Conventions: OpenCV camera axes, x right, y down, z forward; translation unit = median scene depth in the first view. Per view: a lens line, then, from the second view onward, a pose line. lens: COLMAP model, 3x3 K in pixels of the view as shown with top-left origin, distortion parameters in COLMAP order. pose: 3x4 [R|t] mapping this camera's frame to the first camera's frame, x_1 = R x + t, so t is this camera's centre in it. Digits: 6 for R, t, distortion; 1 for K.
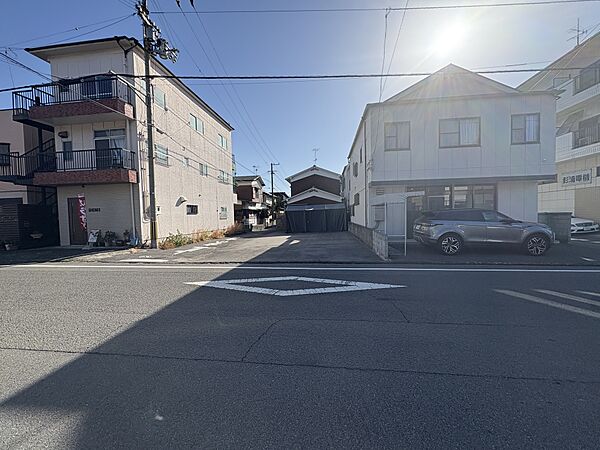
lens RADIAL K [[239.6, 0, 298.0], [0, 239.6, 226.7], [0, 0, 1]] dist [0.000086, -0.000145]
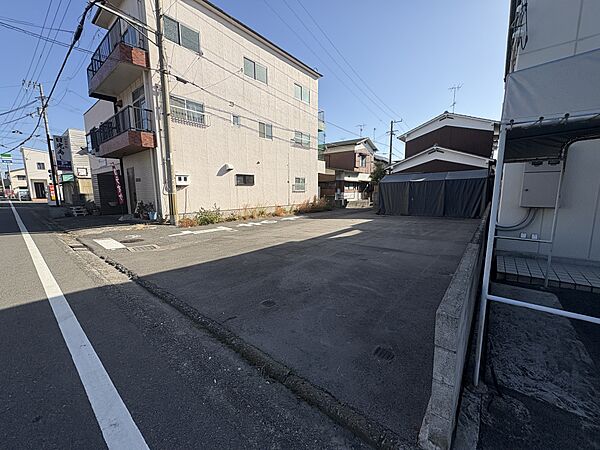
lens RADIAL K [[239.6, 0, 299.0], [0, 239.6, 224.3], [0, 0, 1]] dist [0.000086, -0.000145]
pose [[0.847961, 0.091471, -0.522107, 0.119490], [-0.037919, 0.992942, 0.112375, -0.013585], [0.528701, -0.075491, 0.845445, 0.270854]]
